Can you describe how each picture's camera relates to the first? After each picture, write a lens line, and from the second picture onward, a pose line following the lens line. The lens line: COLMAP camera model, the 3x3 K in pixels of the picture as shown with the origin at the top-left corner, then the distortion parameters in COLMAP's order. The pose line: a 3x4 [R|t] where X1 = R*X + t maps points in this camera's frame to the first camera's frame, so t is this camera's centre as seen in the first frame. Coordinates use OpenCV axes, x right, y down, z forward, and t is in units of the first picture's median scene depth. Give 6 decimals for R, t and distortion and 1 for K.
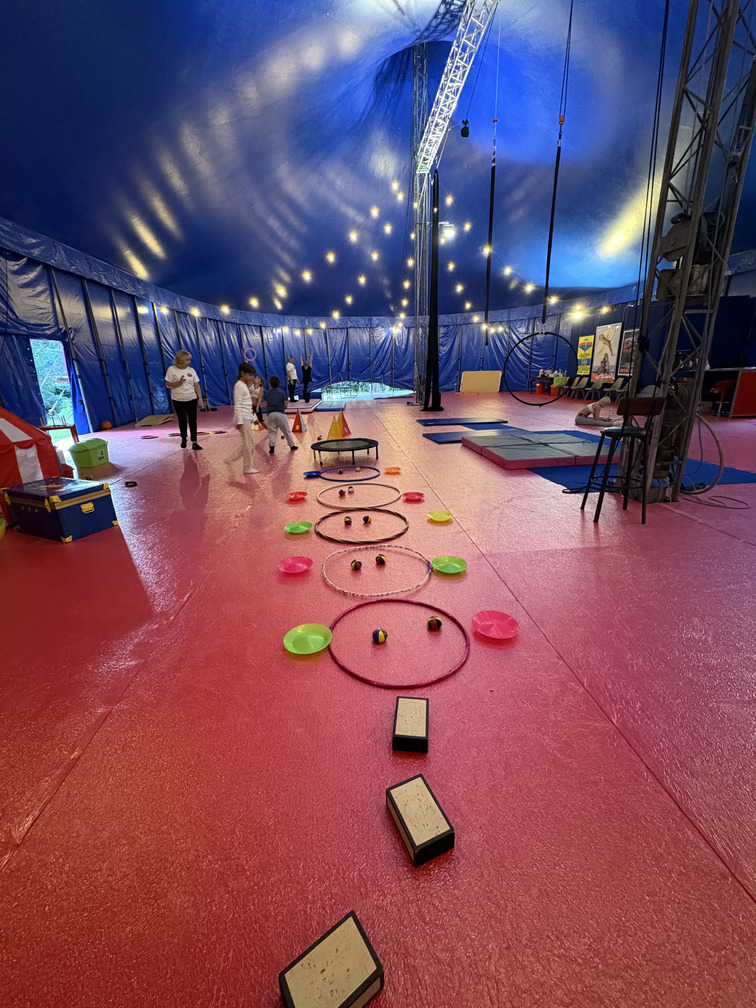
lens RADIAL K [[396.7, 0, 378.0], [0, 396.7, 504.0], [0, 0, 1]] dist [0.009737, 0.000001]
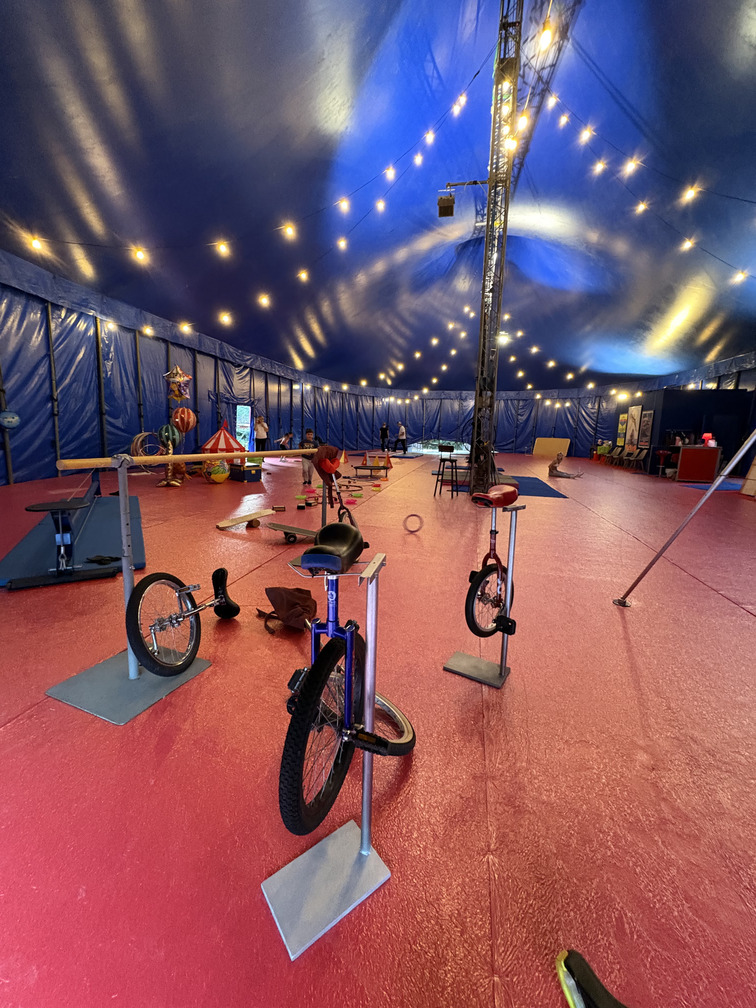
lens RADIAL K [[396.7, 0, 378.0], [0, 396.7, 504.0], [0, 0, 1]] dist [0.009737, 0.000001]
pose [[0.950665, 0.109353, -0.290307, 0.203970], [-0.149047, 0.981730, -0.118284, 0.095794], [0.272069, 0.155718, 0.949595, -0.299238]]
